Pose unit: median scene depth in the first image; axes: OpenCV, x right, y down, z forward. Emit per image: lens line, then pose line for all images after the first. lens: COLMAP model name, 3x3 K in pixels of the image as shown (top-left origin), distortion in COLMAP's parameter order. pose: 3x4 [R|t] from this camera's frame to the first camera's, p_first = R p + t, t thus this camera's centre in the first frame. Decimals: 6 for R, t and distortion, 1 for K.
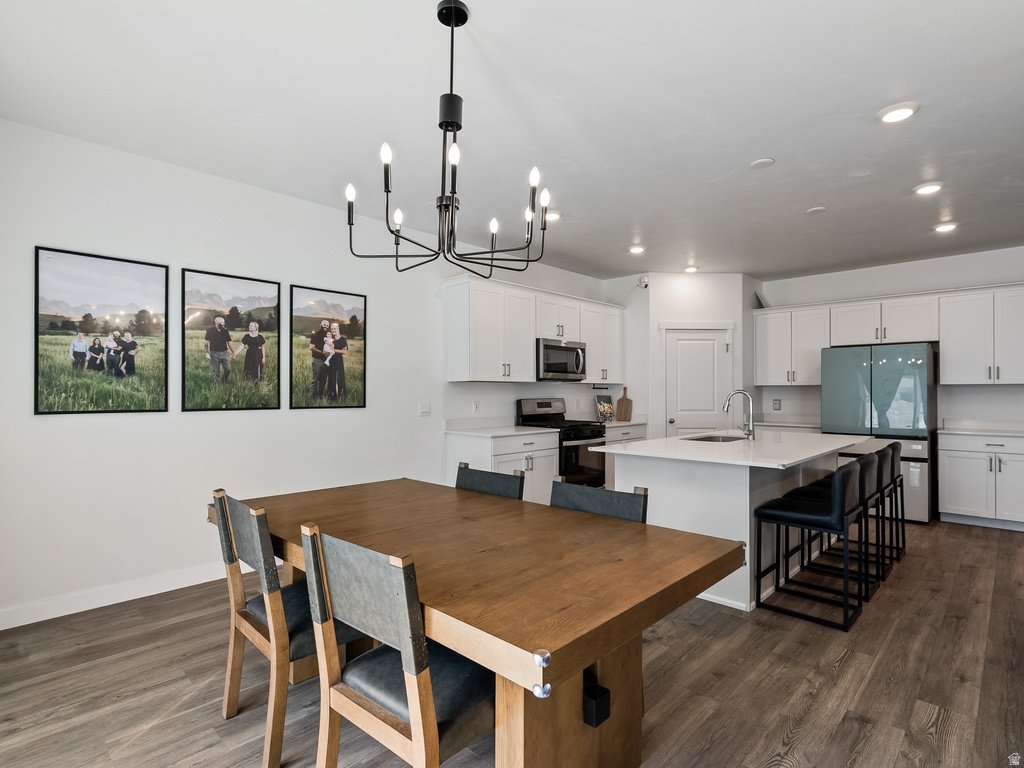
lens RADIAL K [[518.7, 0, 511.3], [0, 518.7, 389.9], [0, 0, 1]] dist [-0.002597, -0.000468]
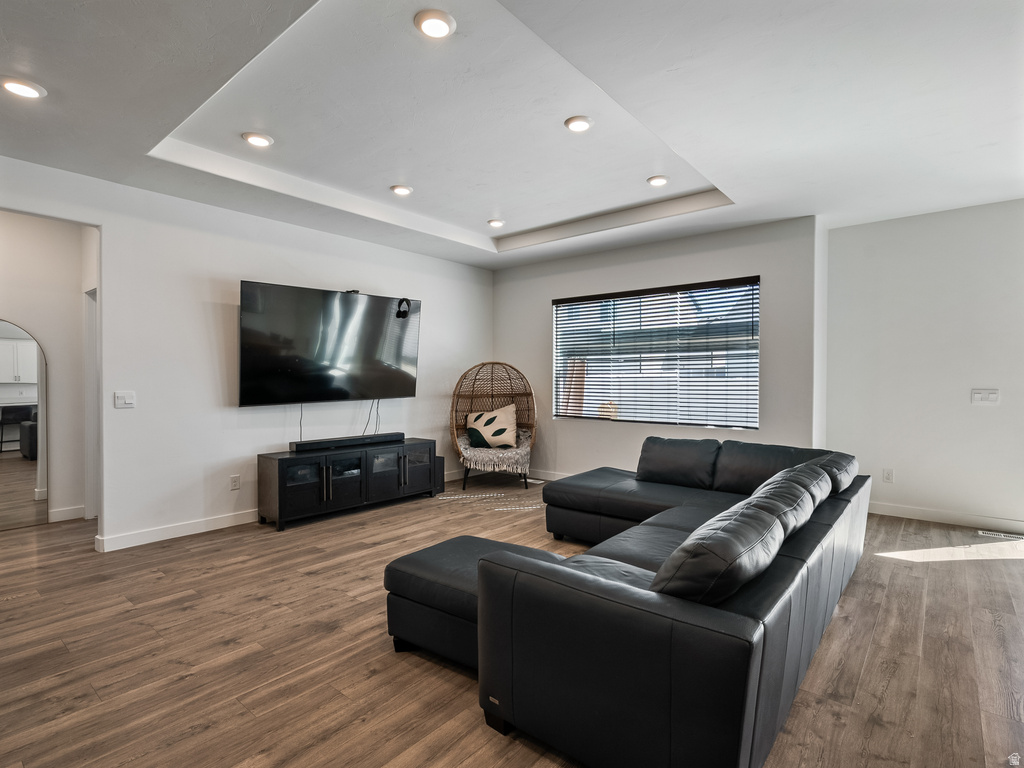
lens RADIAL K [[518.7, 0, 506.9], [0, 518.7, 377.5], [0, 0, 1]] dist [-0.002597, -0.000468]
pose [[-0.997533, -0.001737, -0.070182, 0.706622], [-0.001307, 0.999980, -0.006169, 0.004915], [0.070191, -0.006062, -0.997515, 0.726316]]
